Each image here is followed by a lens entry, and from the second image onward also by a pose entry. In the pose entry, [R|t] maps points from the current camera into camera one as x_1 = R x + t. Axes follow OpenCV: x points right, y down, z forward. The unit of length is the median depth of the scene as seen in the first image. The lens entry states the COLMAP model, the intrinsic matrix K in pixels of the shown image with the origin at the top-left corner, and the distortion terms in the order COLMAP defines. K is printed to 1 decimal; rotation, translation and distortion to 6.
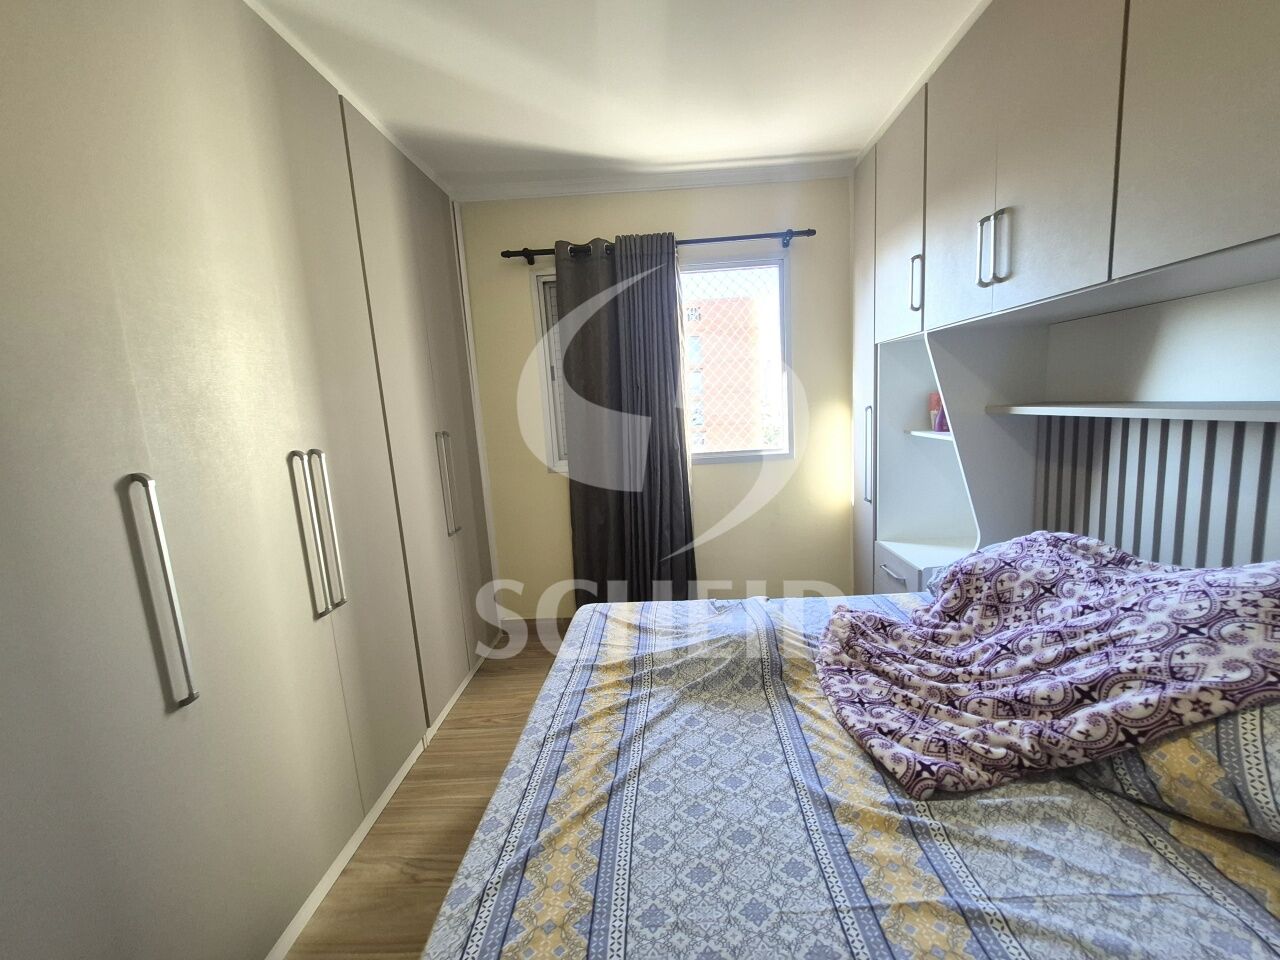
lens RADIAL K [[500.1, 0, 640.9], [0, 500.1, 475.8], [0, 0, 1]] dist [-0.004311, 0.000704]
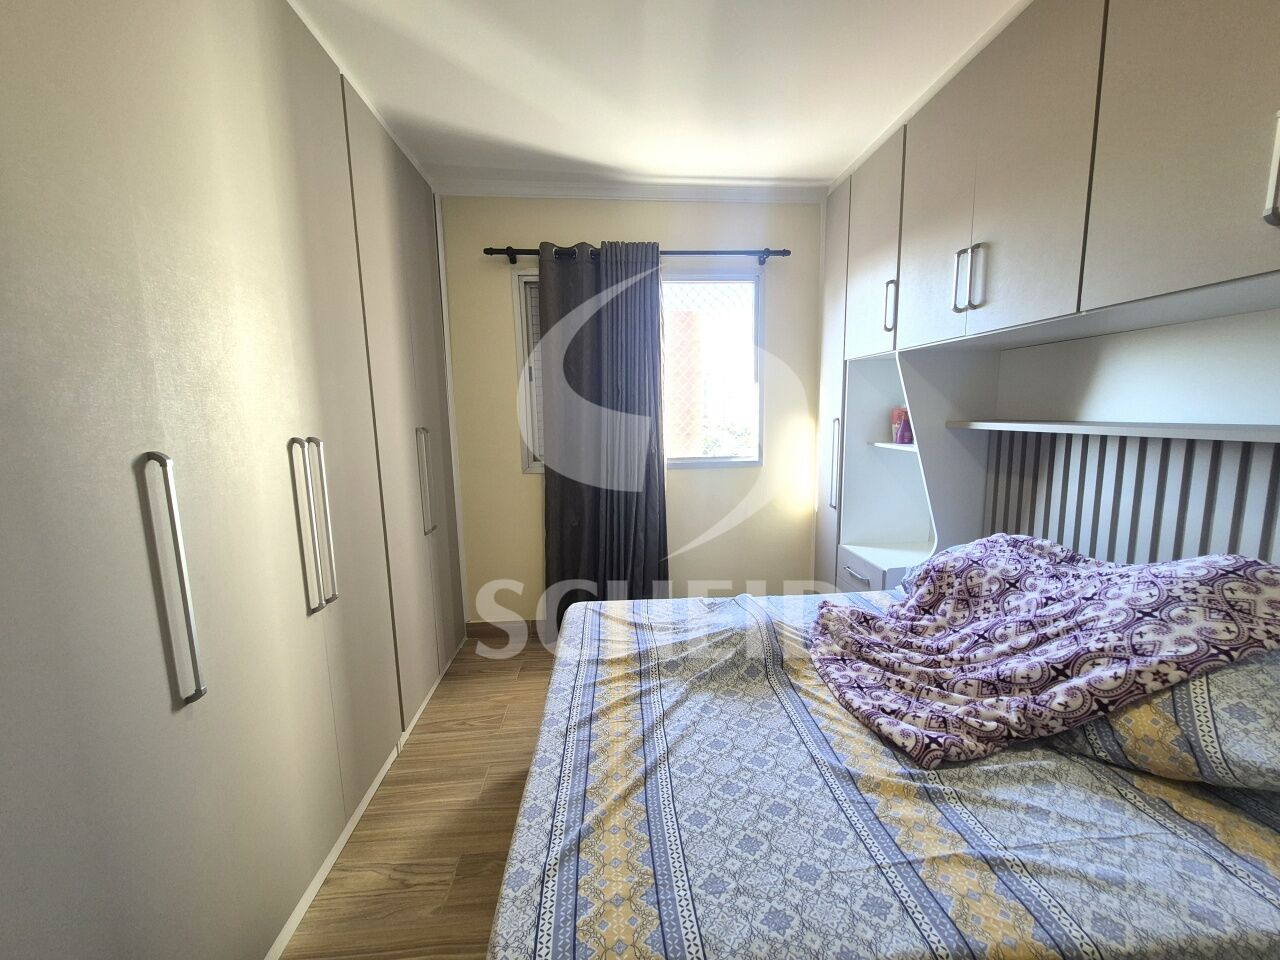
lens RADIAL K [[500.1, 0, 632.6], [0, 500.1, 478.8], [0, 0, 1]] dist [-0.004311, 0.000704]
pose [[0.993207, 0.025635, 0.113499, -0.222751], [-0.024235, 0.999612, -0.013697, 0.036377], [-0.113806, 0.010853, 0.993444, -0.027643]]
